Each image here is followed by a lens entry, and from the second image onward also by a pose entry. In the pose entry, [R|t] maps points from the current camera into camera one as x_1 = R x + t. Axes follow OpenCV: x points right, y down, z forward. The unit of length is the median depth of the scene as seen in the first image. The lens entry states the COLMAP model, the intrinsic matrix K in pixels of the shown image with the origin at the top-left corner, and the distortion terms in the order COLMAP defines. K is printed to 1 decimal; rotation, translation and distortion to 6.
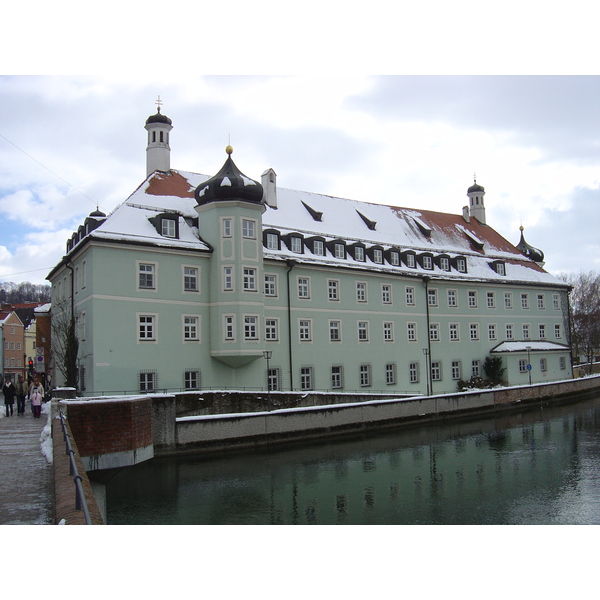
lens RADIAL K [[667.6, 0, 299.5], [0, 667.6, 299.8], [0, 0, 1]] dist [-0.132388, 0.000000]
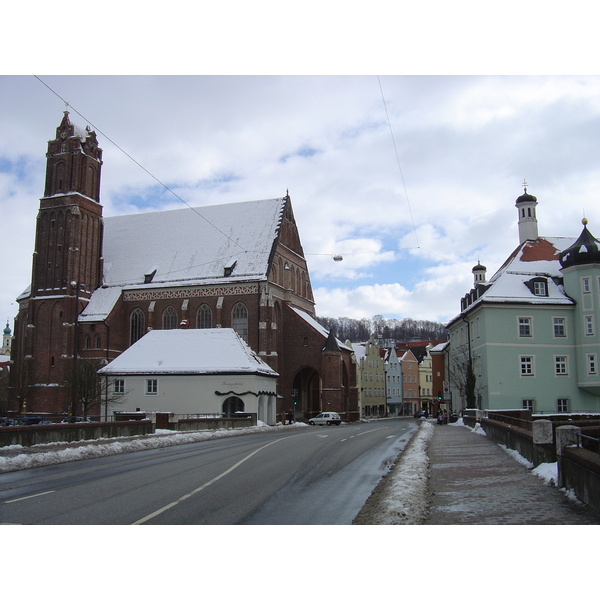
lens RADIAL K [[667.6, 0, 300.3], [0, 667.6, 300.6], [0, 0, 1]] dist [-0.132388, 0.000000]
pose [[0.849318, -0.058257, -0.524657, 0.077632], [0.034133, 0.997872, -0.055548, -0.028967], [0.526777, 0.029269, 0.849499, -0.342527]]
